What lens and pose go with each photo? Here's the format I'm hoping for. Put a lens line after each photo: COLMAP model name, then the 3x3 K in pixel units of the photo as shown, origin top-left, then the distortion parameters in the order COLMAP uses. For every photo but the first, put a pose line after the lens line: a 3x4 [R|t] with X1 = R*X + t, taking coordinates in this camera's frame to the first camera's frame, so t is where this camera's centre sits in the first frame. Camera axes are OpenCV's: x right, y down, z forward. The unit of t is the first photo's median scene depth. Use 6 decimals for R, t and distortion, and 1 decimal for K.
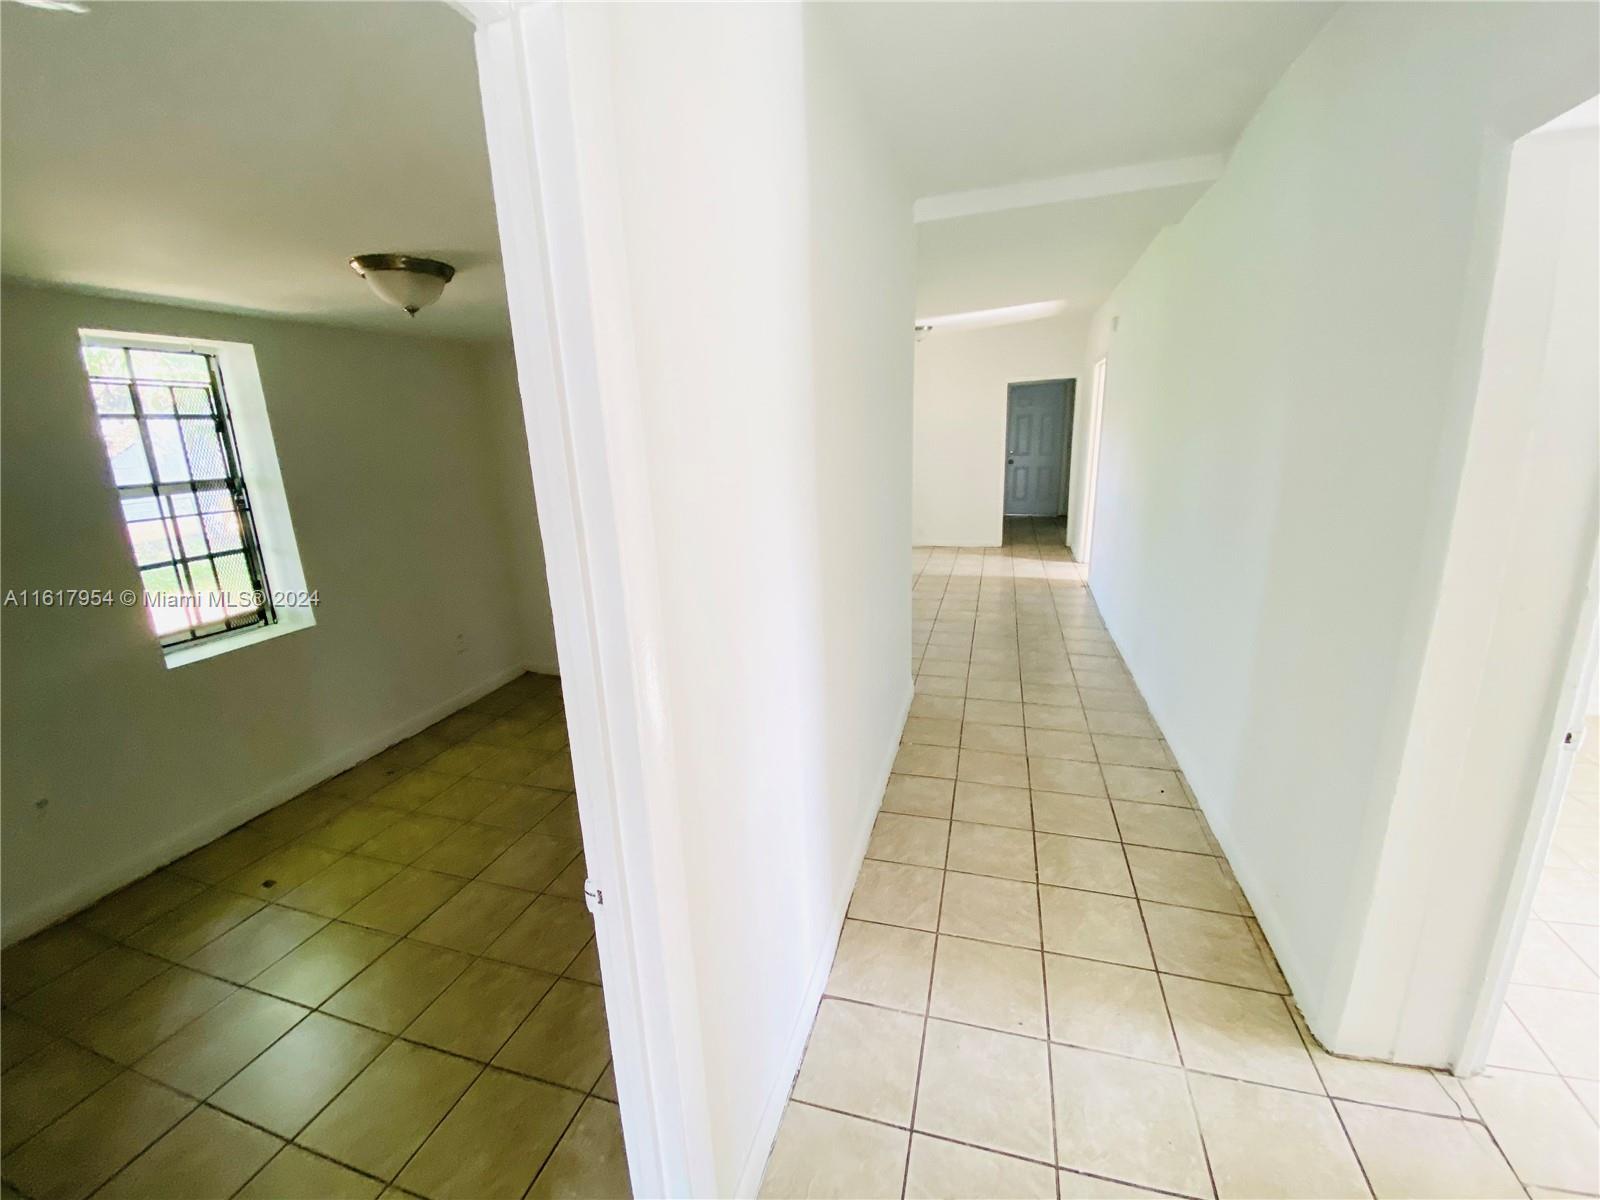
lens RADIAL K [[658.4, 0, 798.9], [0, 658.4, 596.8], [0, 0, 1]] dist [0.015244, -0.018057]
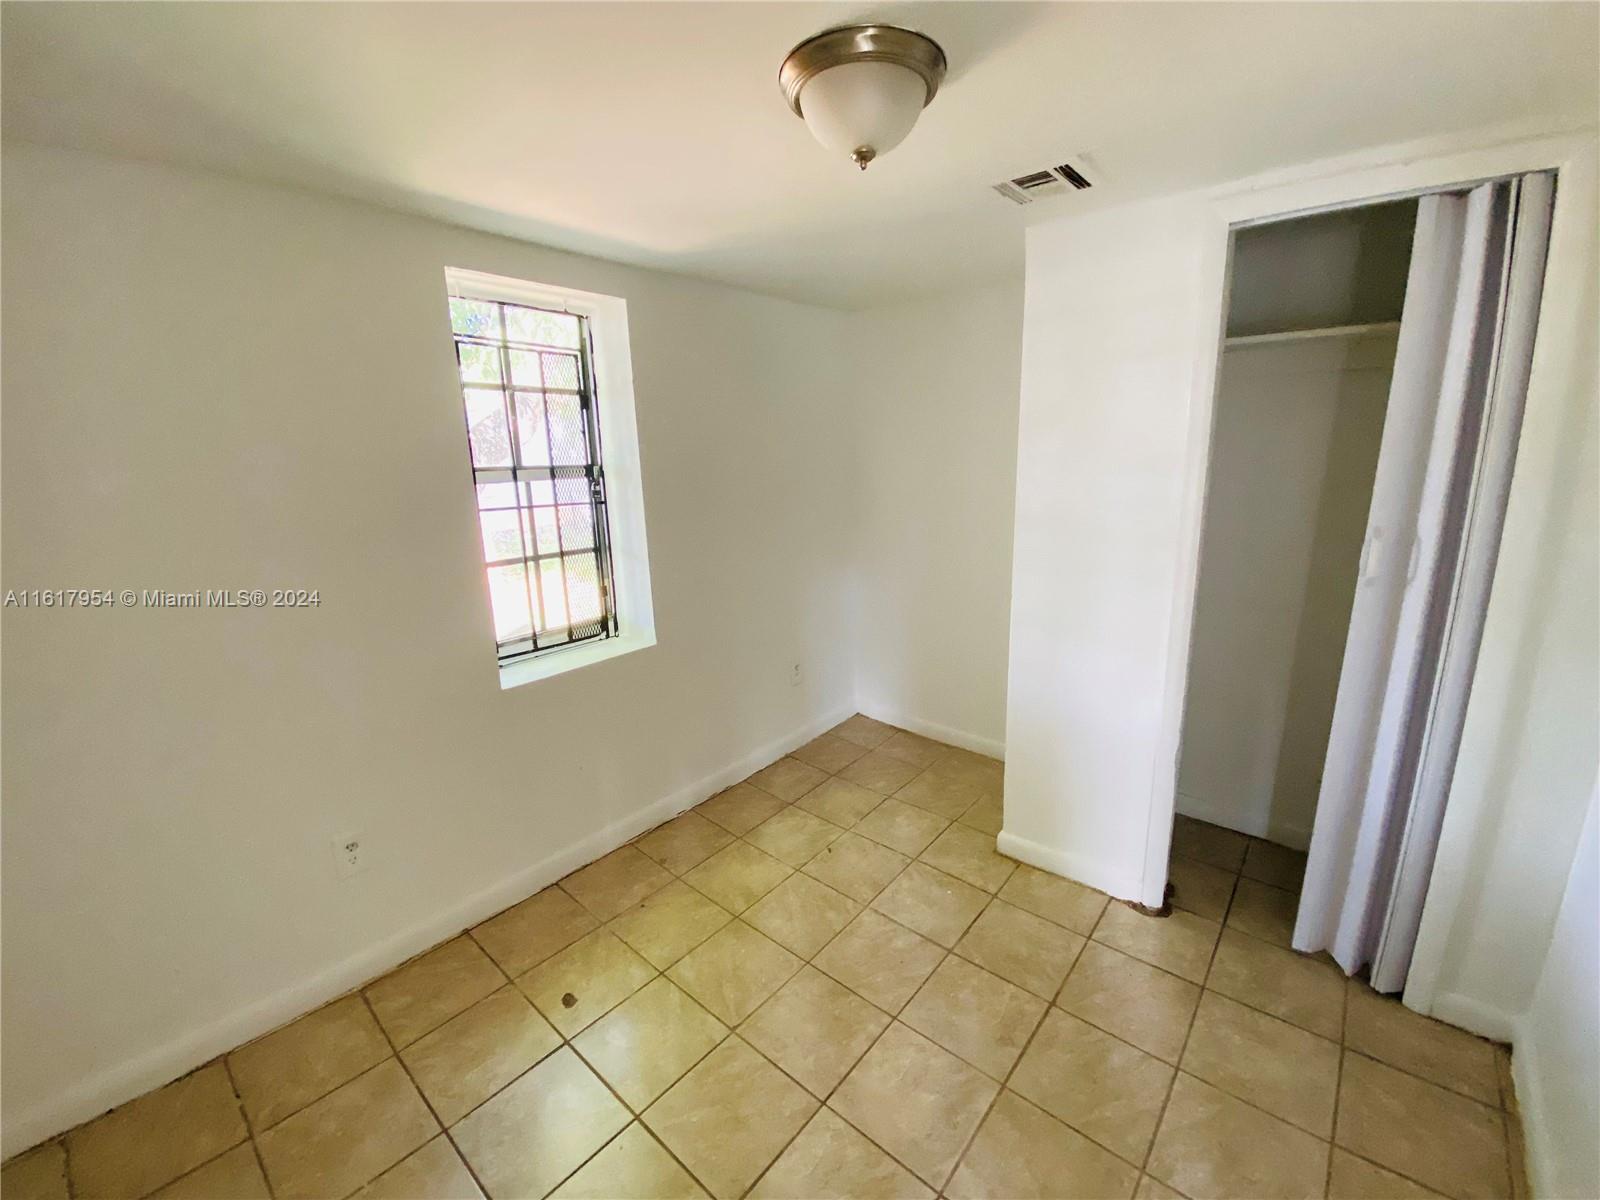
lens RADIAL K [[654.7, 0, 803.5], [0, 654.7, 597.3], [0, 0, 1]] dist [0.025217, -0.023843]
pose [[0.915557, 0.098938, -0.389830, -0.271853], [-0.104231, 0.994524, 0.007612, -0.046761], [0.388448, 0.033663, 0.920855, 0.344194]]
